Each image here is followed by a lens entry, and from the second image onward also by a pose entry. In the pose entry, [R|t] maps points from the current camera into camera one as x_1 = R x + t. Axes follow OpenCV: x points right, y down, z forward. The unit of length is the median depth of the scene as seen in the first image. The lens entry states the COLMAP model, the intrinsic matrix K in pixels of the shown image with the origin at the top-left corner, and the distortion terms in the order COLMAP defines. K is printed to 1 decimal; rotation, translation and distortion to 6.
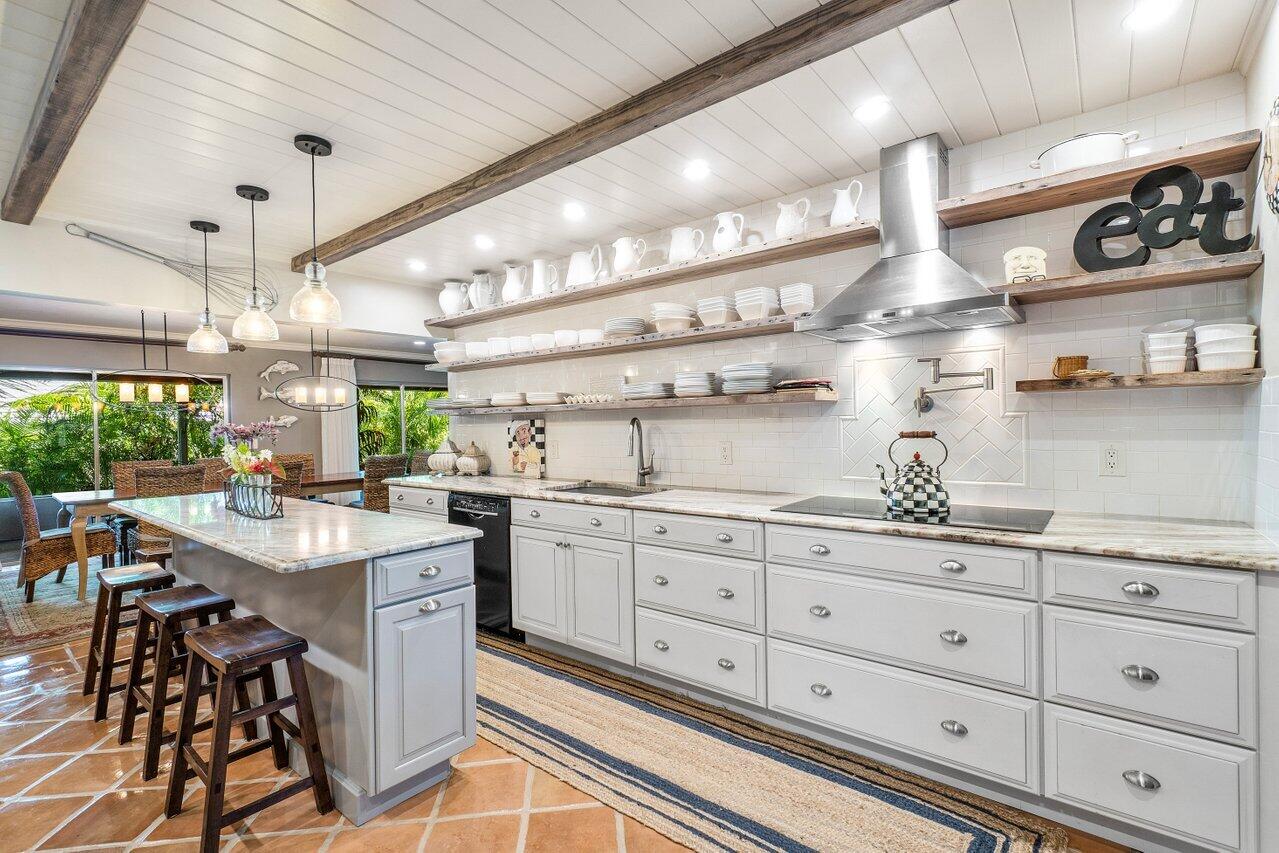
lens RADIAL K [[589.8, 0, 639.5], [0, 589.8, 426.5], [0, 0, 1]] dist [-0.000030, -0.000002]
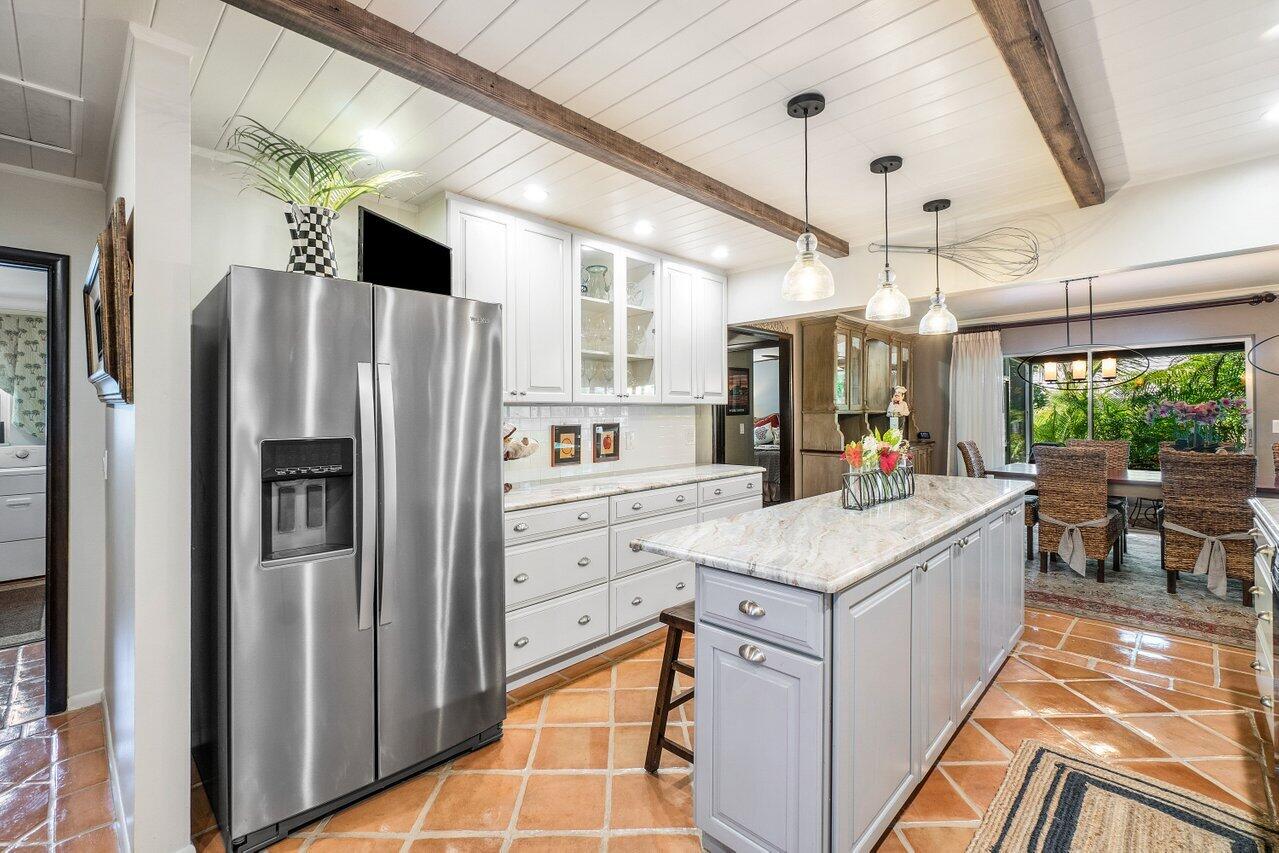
lens RADIAL K [[559.3, 0, 644.2], [0, 559.3, 408.4], [0, 0, 1]] dist [-0.000656, 0.000055]
pose [[-0.081909, 0.010101, -0.996589, 0.161017], [0.004677, 0.999942, 0.009751, -0.008340], [0.996629, -0.003862, -0.081952, 0.395427]]
